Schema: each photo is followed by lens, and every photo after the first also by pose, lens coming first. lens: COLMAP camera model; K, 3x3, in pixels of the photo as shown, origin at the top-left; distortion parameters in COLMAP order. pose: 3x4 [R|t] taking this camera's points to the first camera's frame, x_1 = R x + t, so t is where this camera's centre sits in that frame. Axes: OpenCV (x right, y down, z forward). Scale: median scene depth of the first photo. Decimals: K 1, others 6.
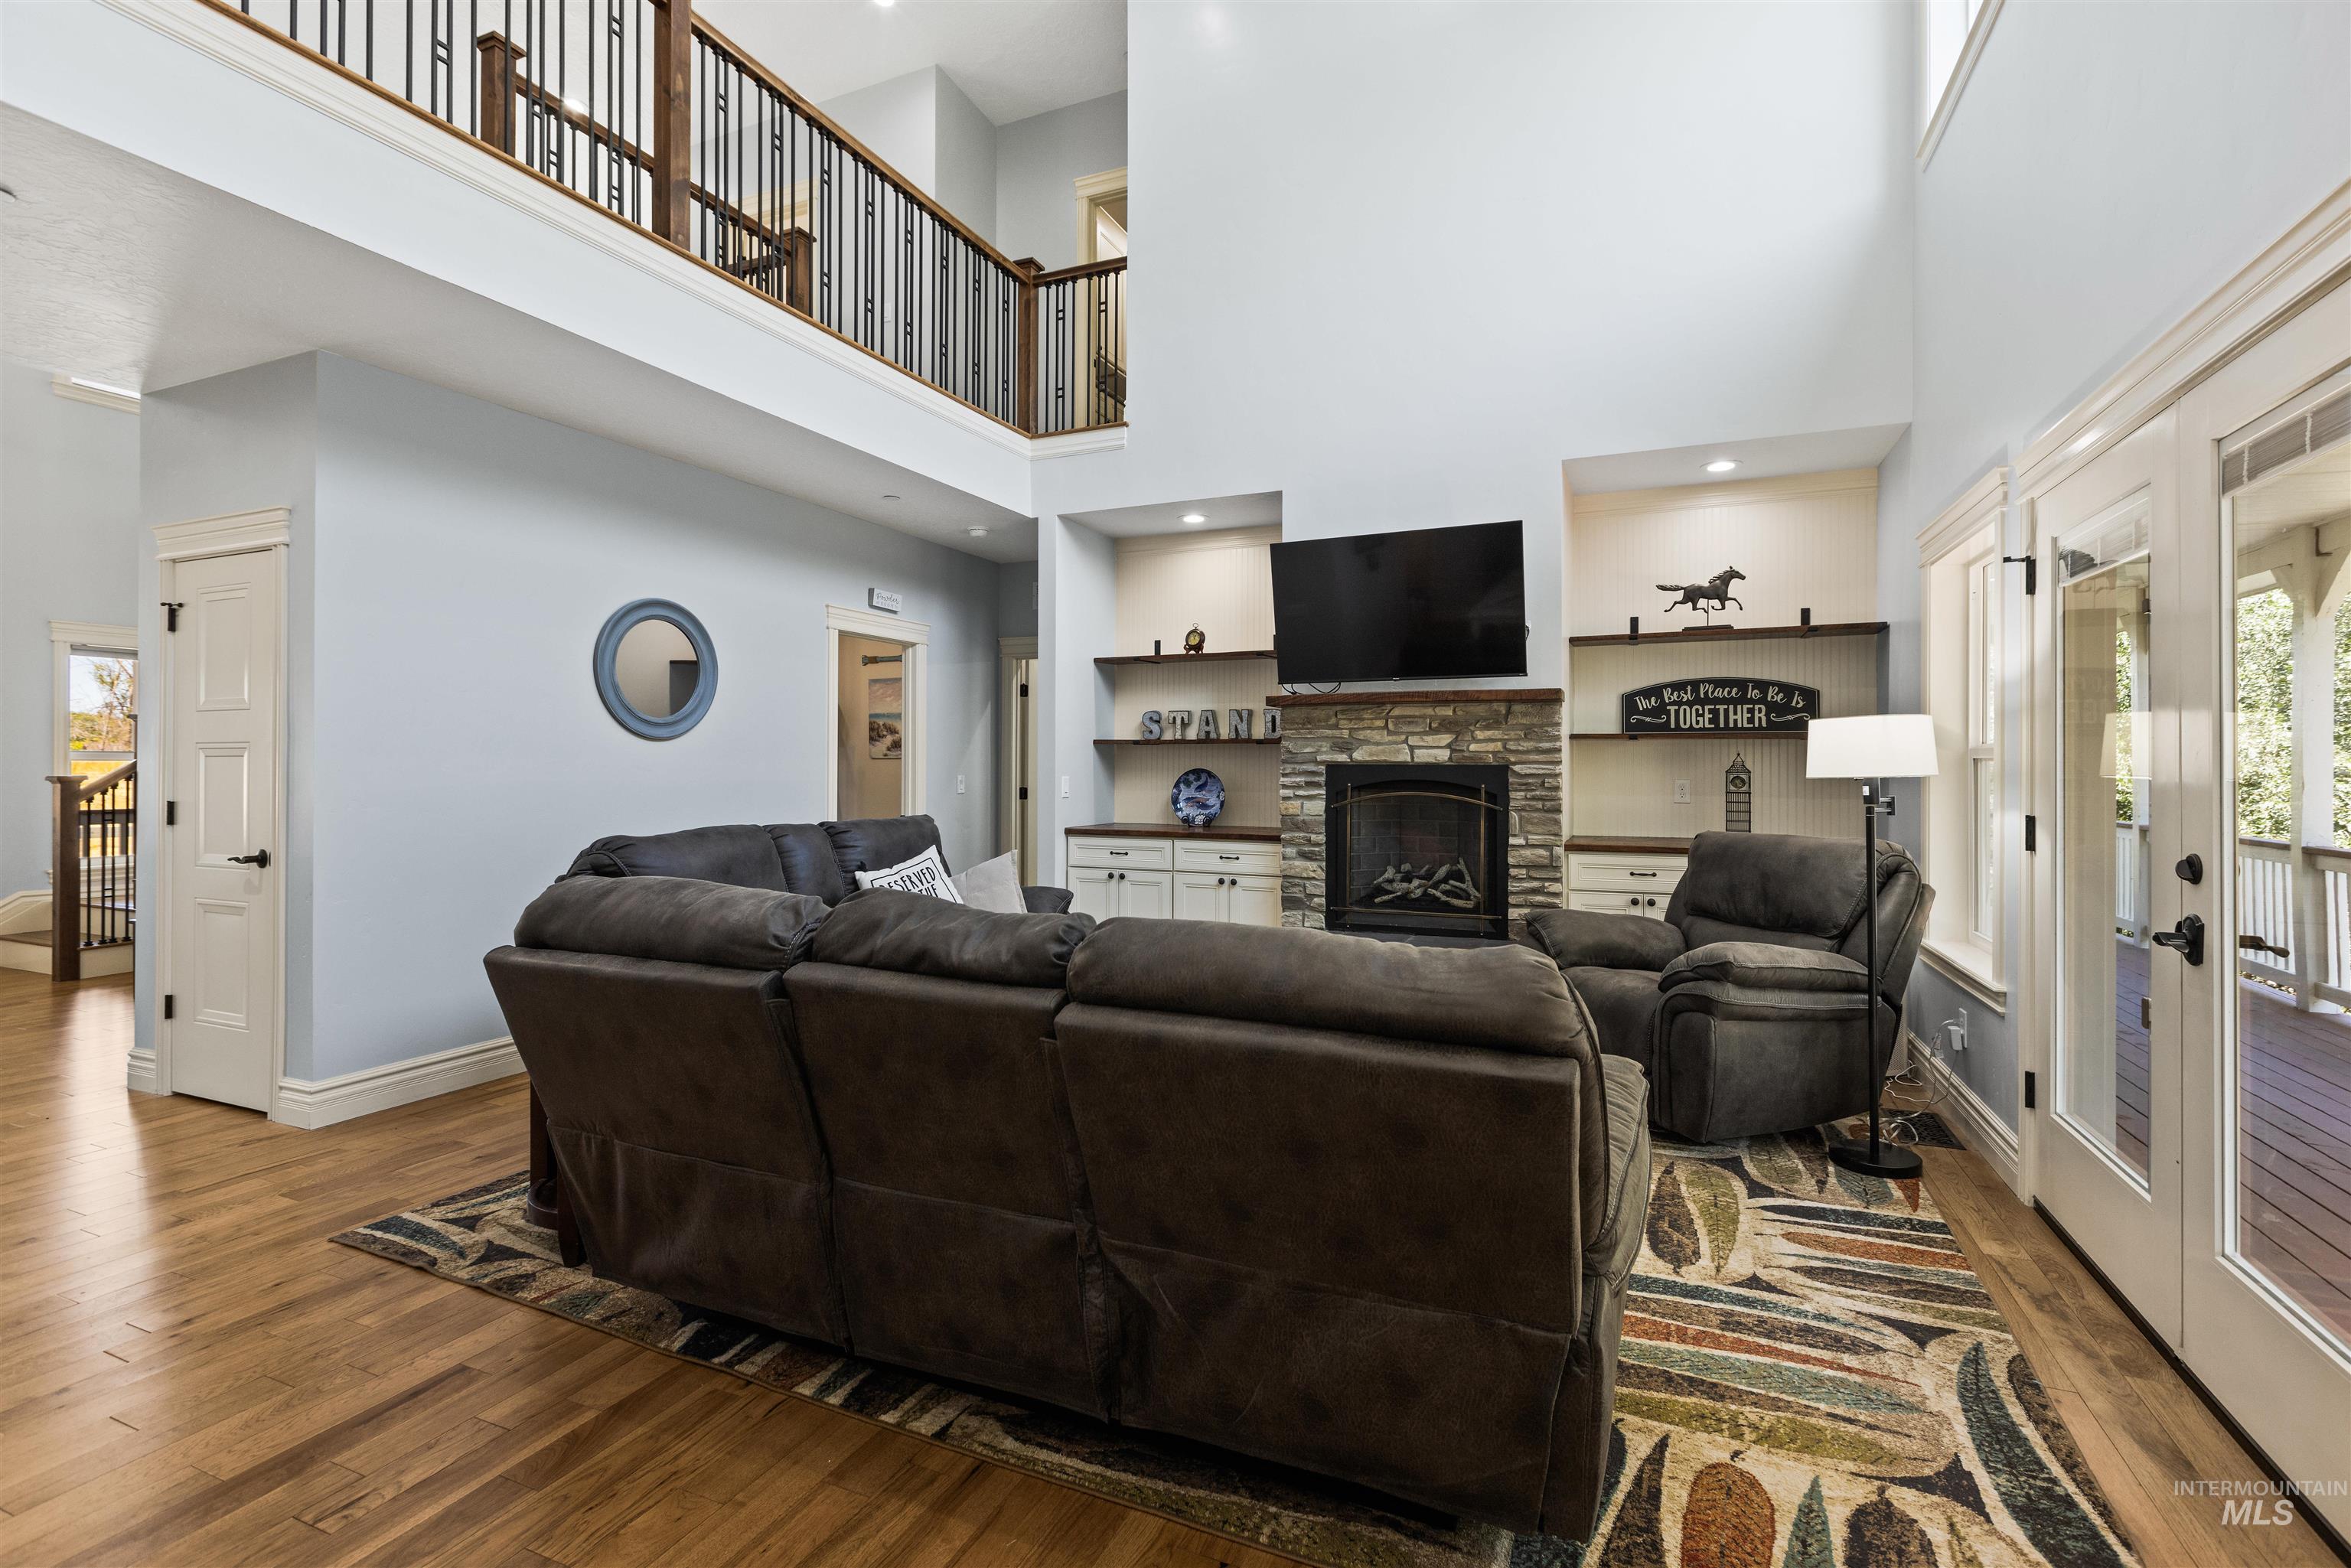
lens RADIAL K [[1053.8, 0, 1221.1], [0, 1053.8, 759.0], [0, 0, 1]] dist [0.011611, 0.001356]
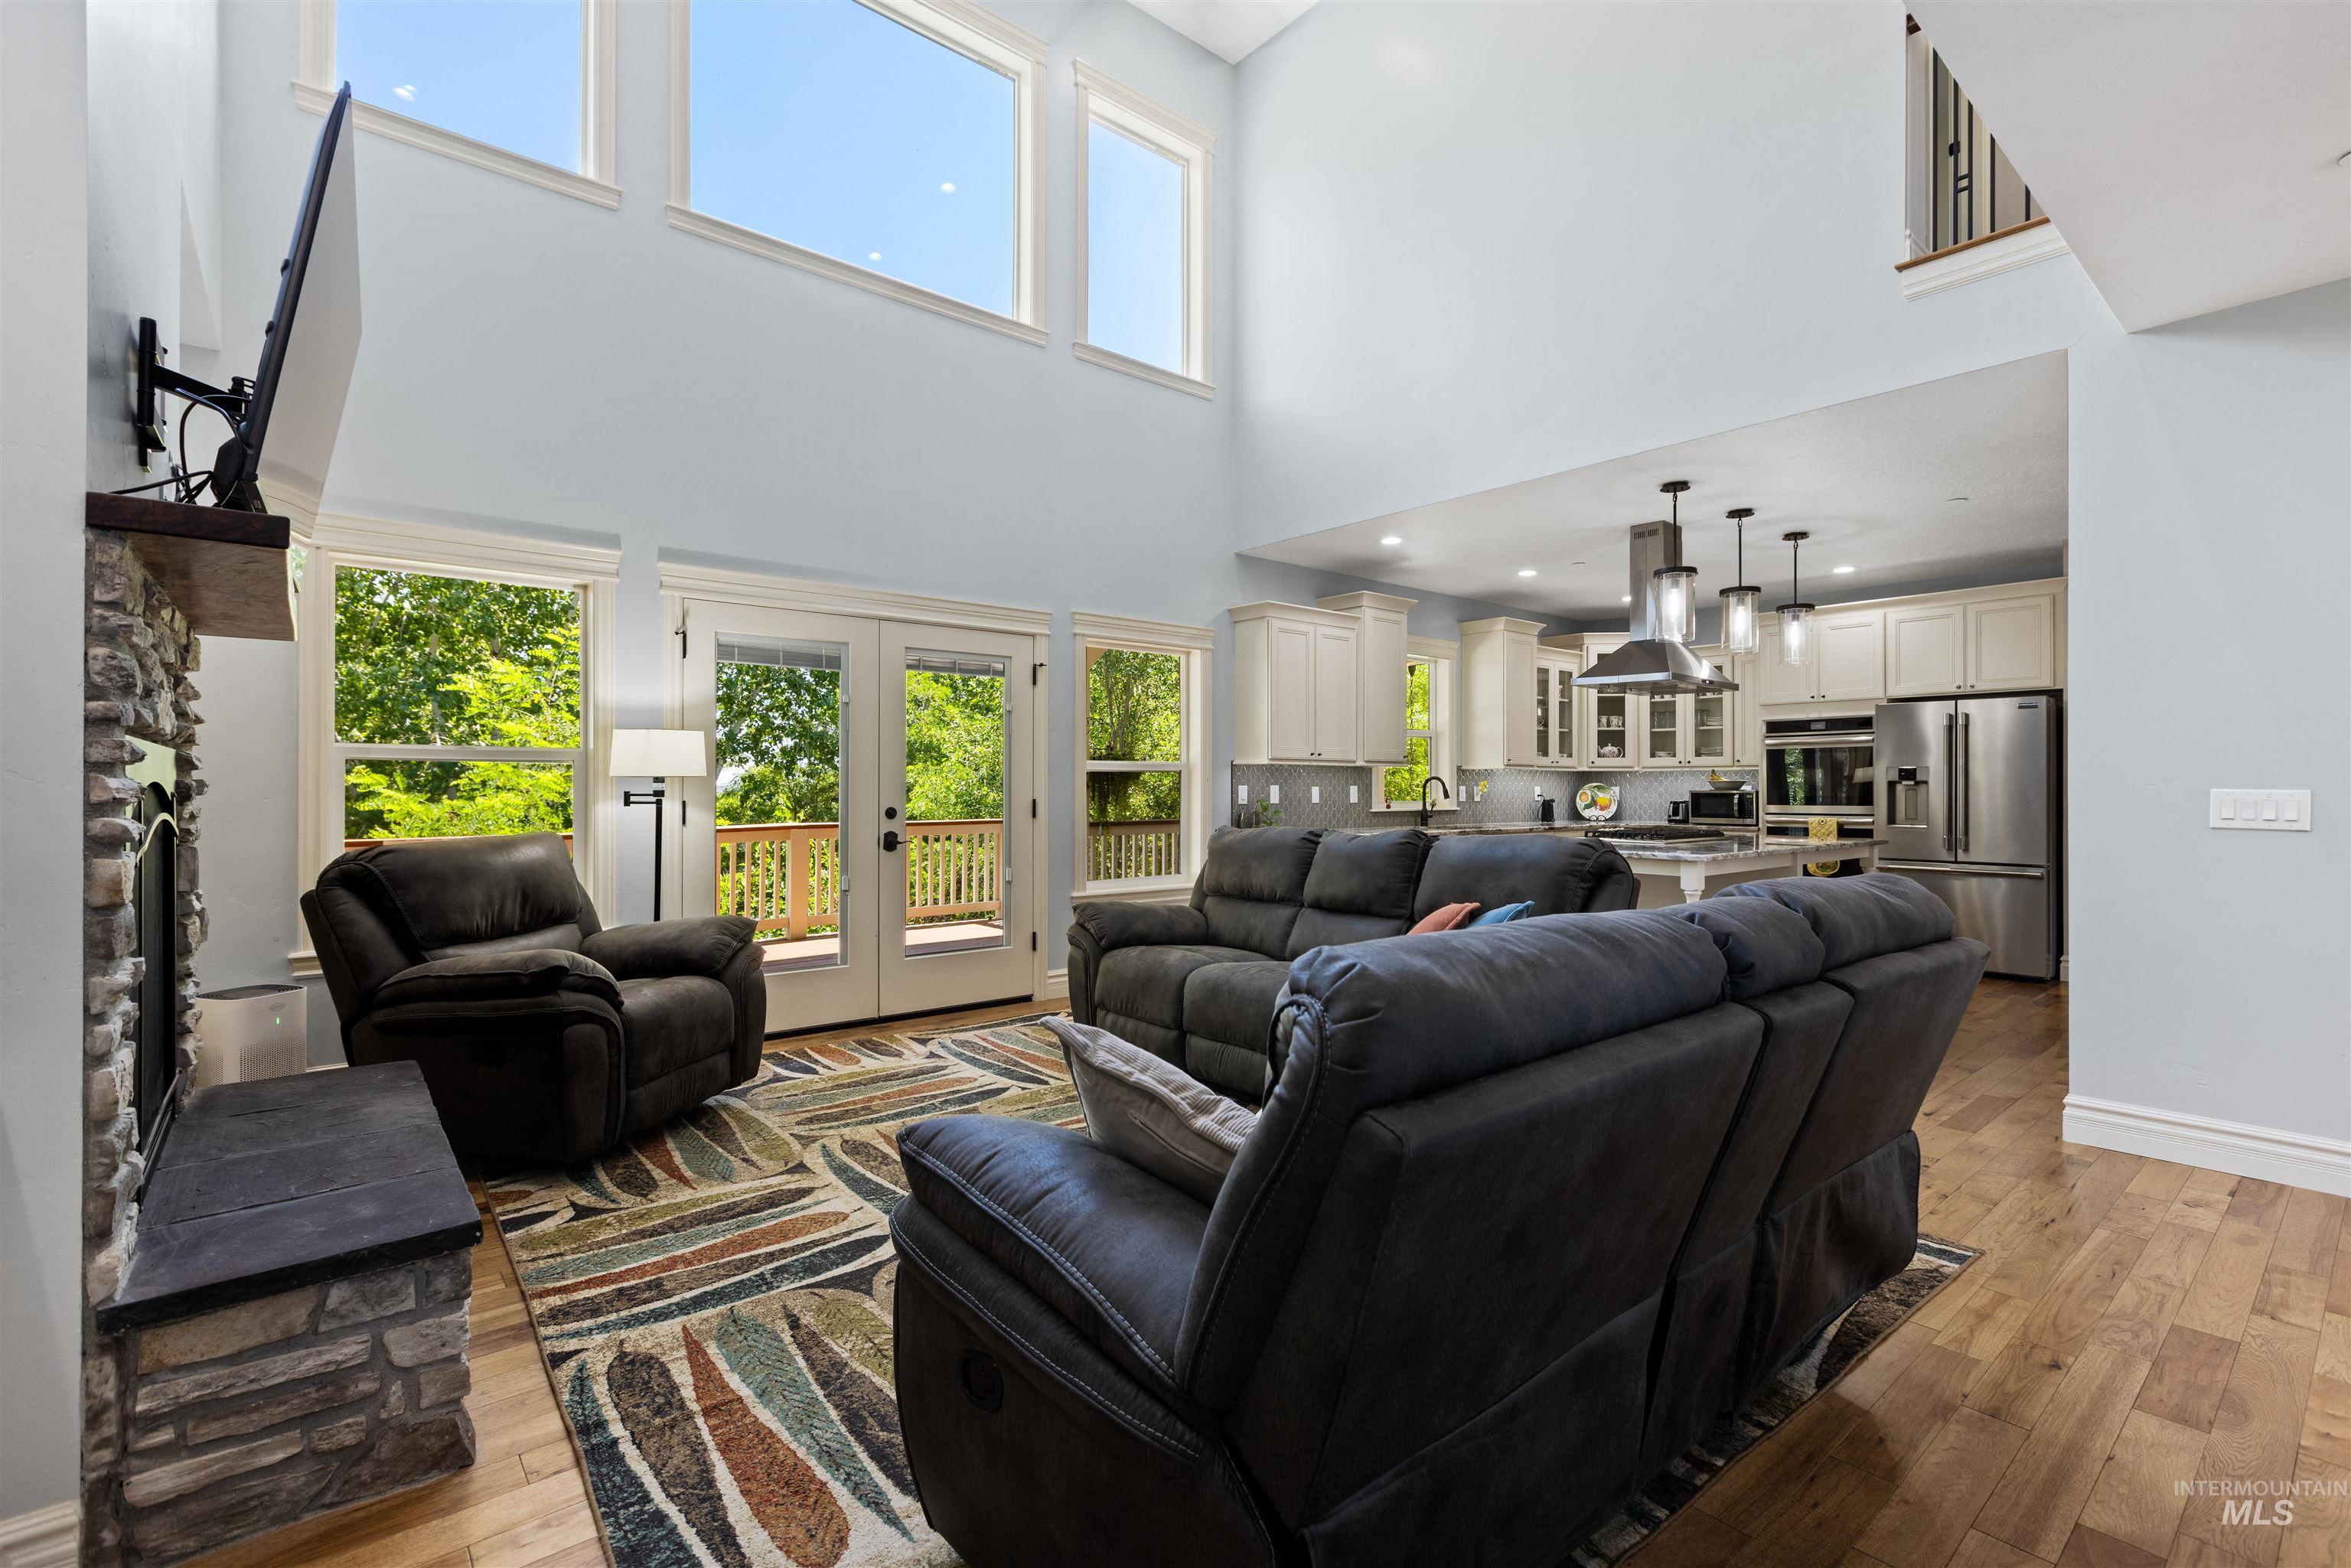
lens RADIAL K [[1053.8, 0, 1180.5], [0, 1053.8, 785.9], [0, 0, 1]] dist [0.011611, 0.001356]
pose [[-0.886602, -0.002197, 0.462528, -0.270364], [-0.005826, 0.999962, -0.006417, 0.025761], [-0.462497, -0.008384, -0.886581, 1.503835]]
